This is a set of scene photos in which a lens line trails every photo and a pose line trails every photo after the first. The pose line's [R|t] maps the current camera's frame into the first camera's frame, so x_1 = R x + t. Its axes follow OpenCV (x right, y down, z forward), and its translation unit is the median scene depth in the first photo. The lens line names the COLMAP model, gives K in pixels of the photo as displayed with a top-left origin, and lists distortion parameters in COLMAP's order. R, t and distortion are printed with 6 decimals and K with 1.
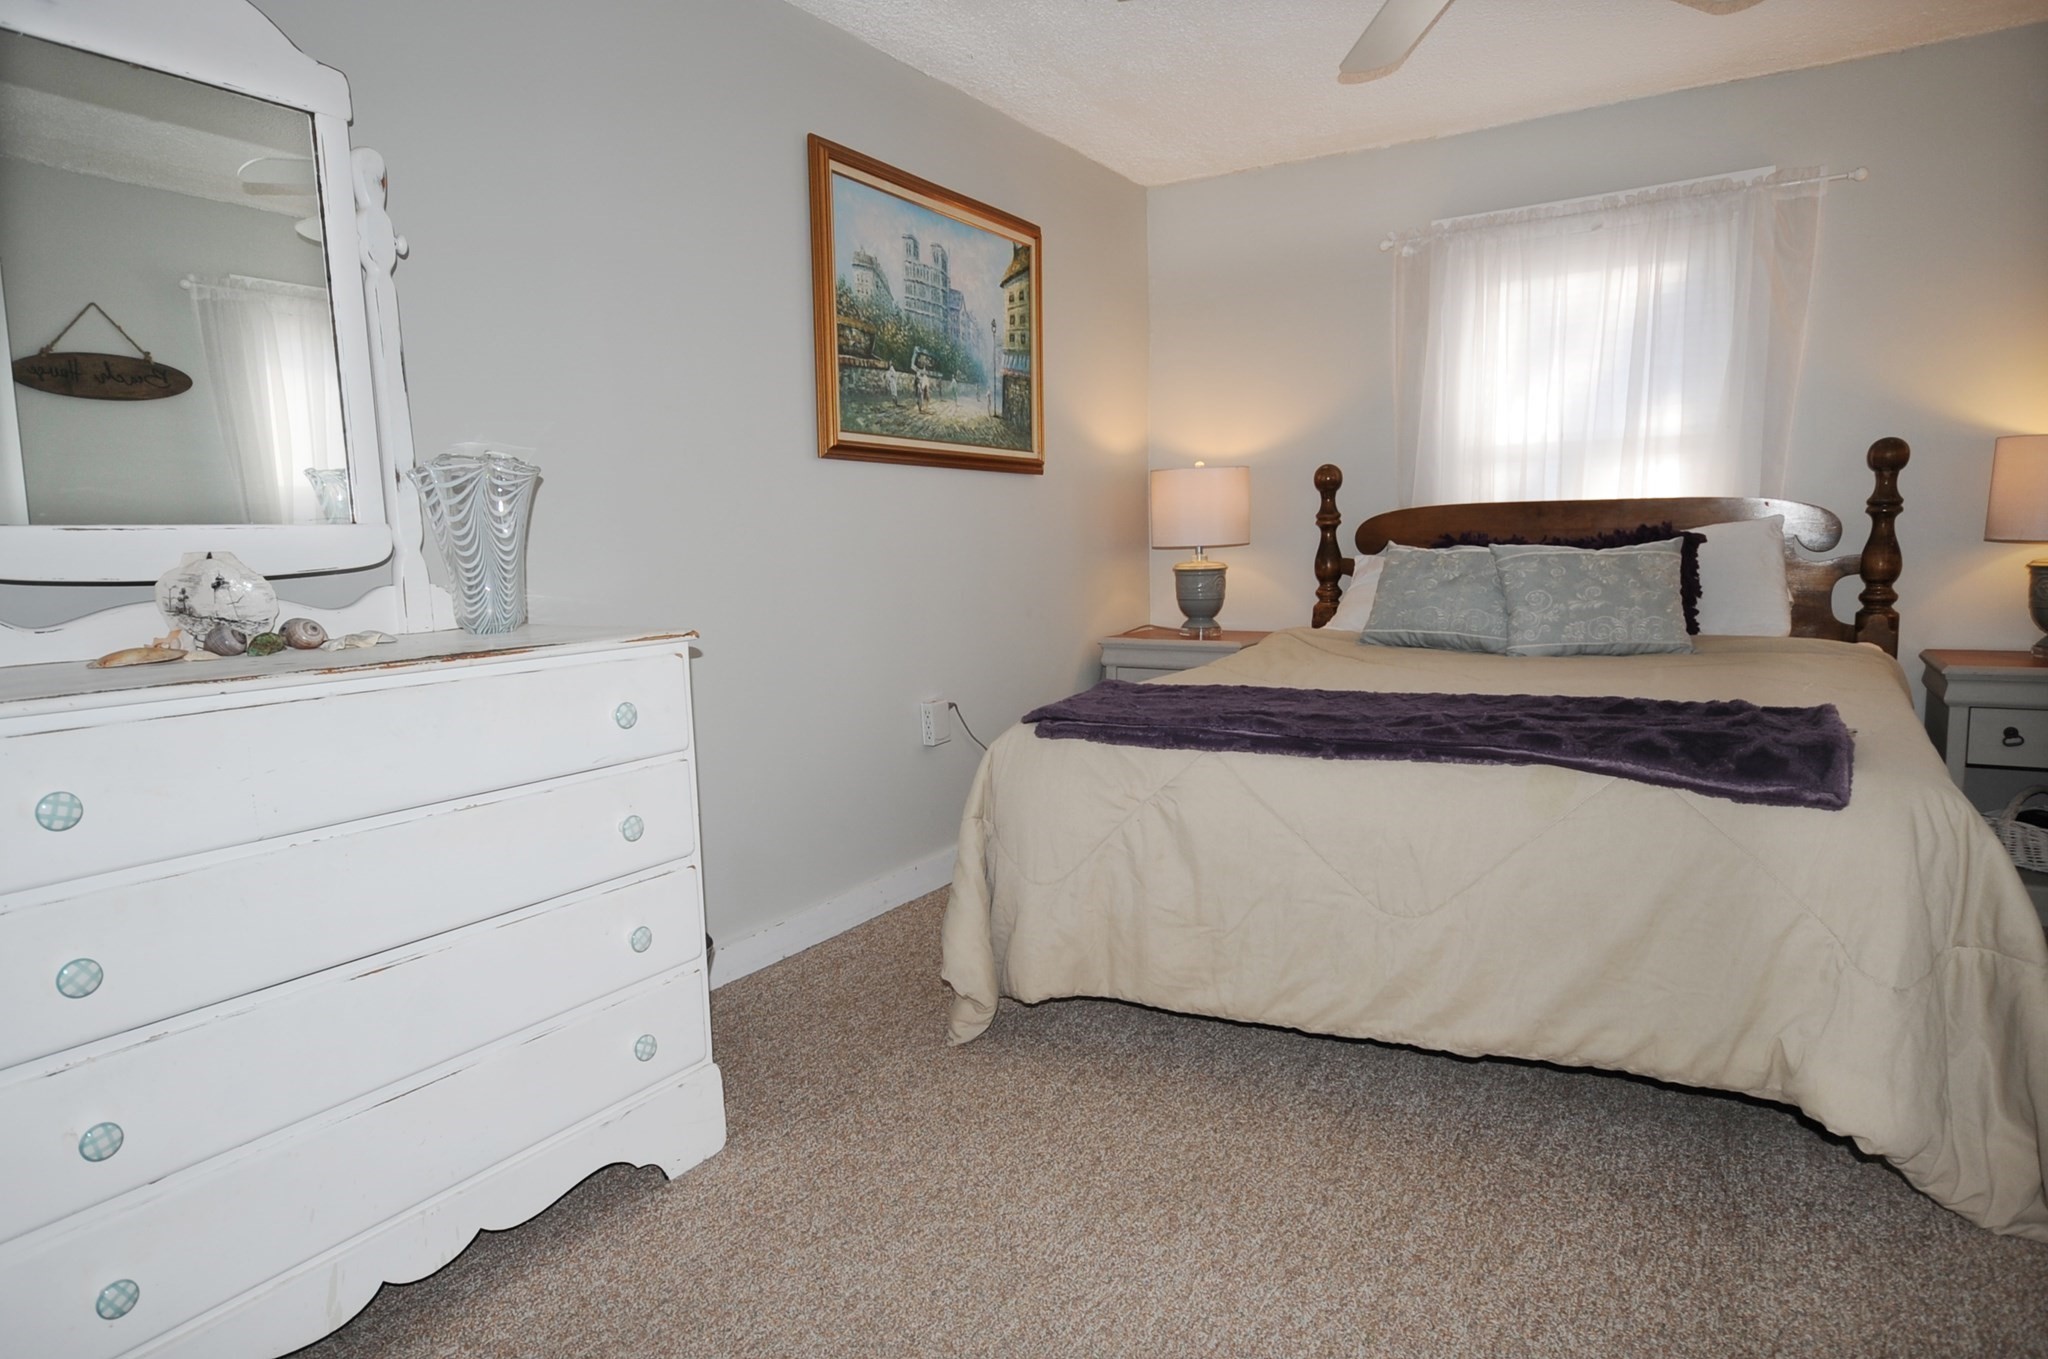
lens RADIAL K [[1202.7, 0, 1024.0], [0, 1202.7, 679.5], [0, 0, 1]] dist [0.002238, 0.021208]
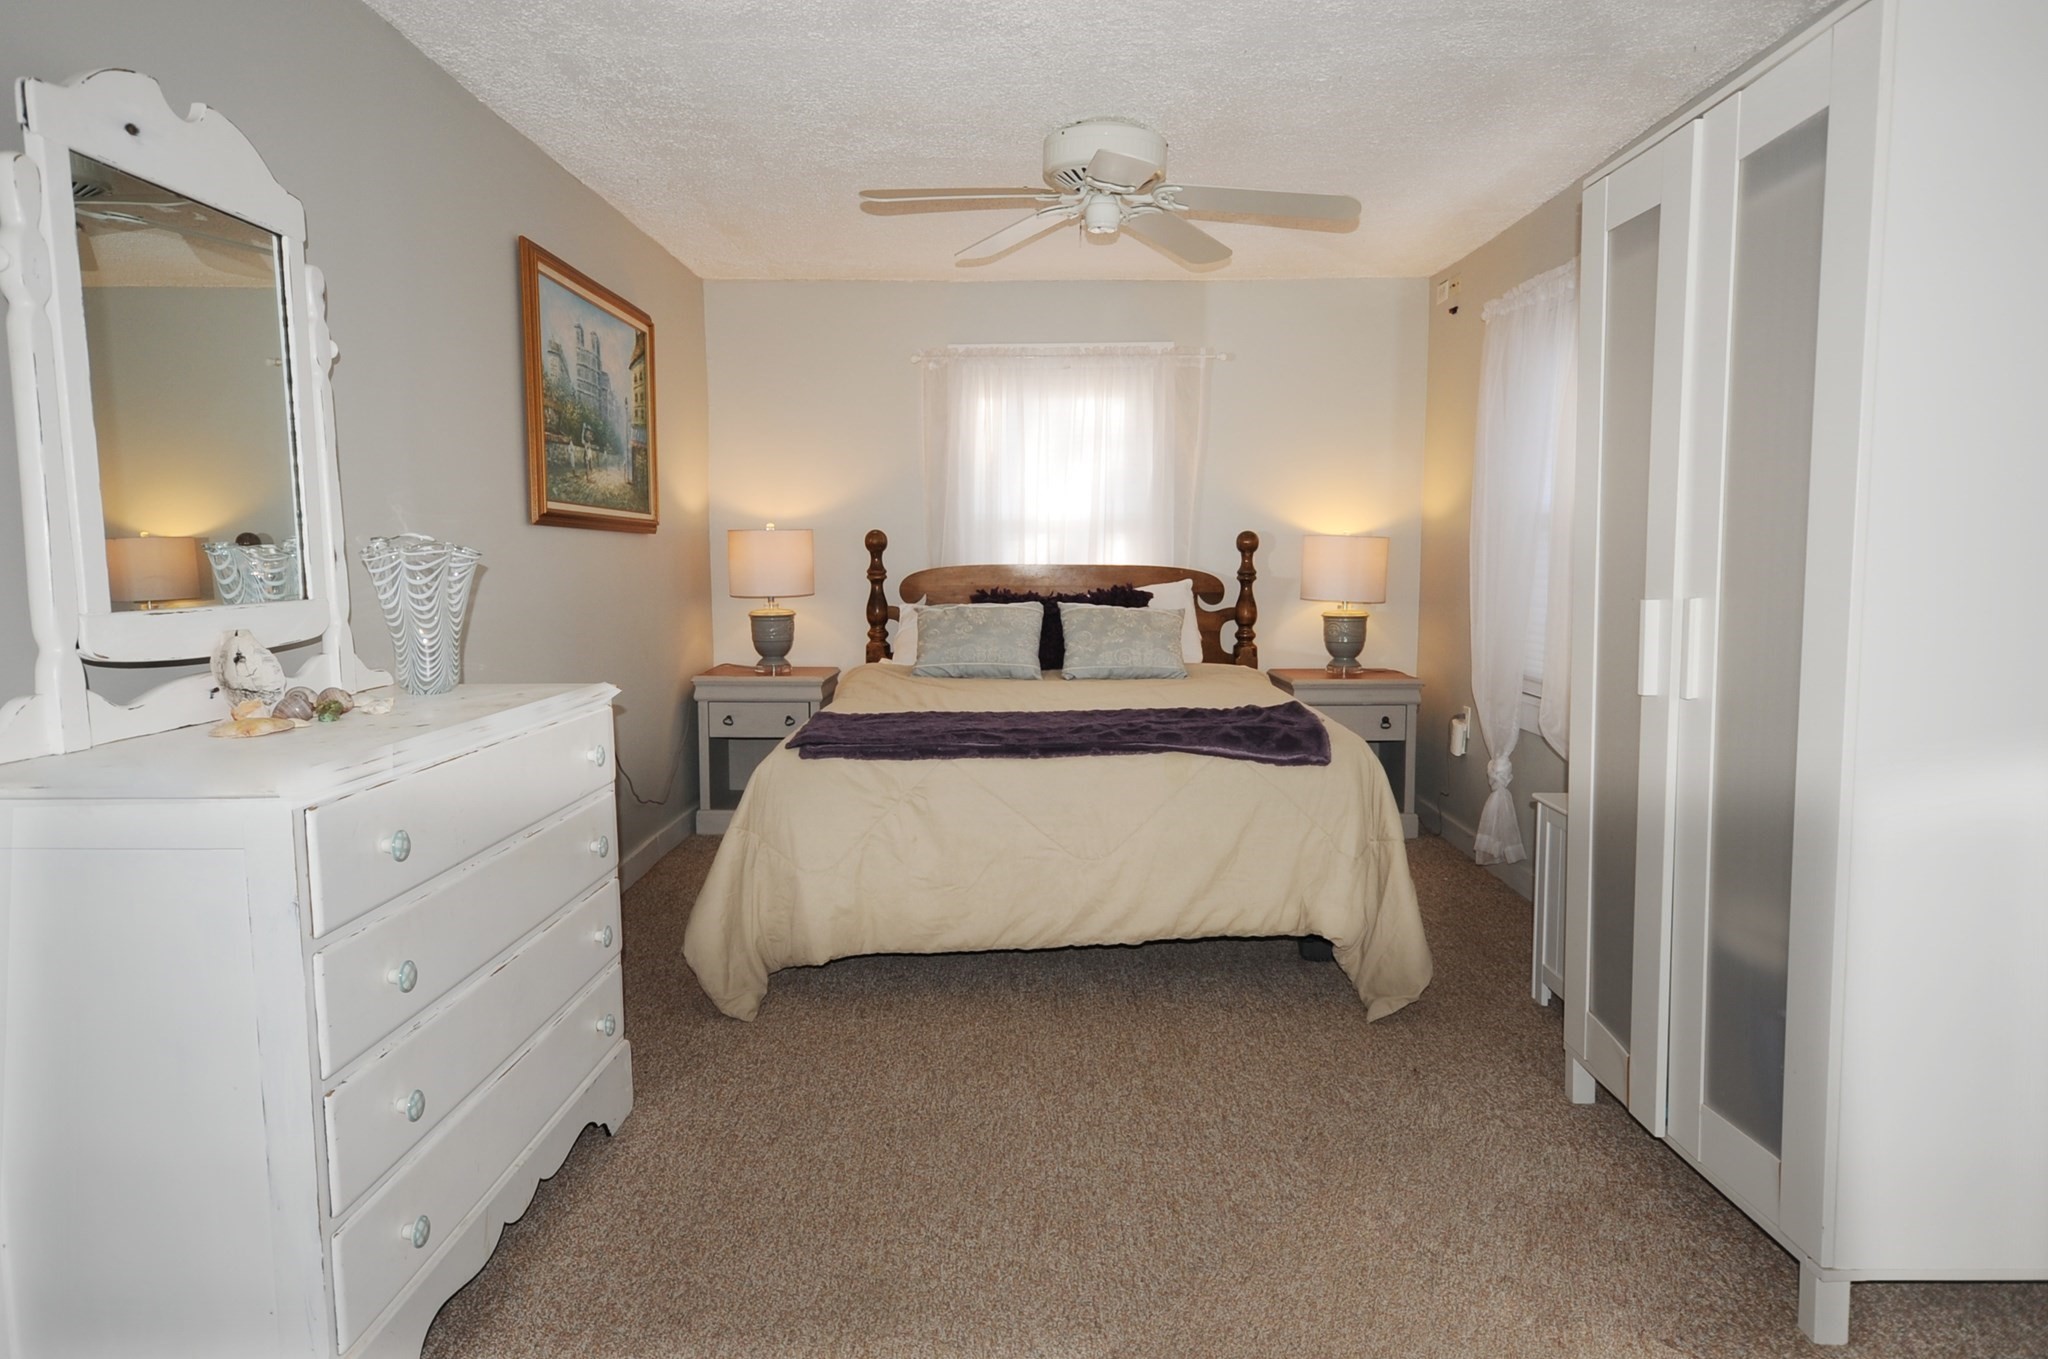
lens RADIAL K [[1175.0, 0, 1011.6], [0, 1175.0, 679.1], [0, 0, 1]] dist [0.001113, 0.017011]
pose [[0.870265, -0.030672, 0.491628, -0.277807], [0.041825, 0.999056, -0.011708, -0.008694], [-0.490805, 0.030751, 0.870727, -0.135606]]
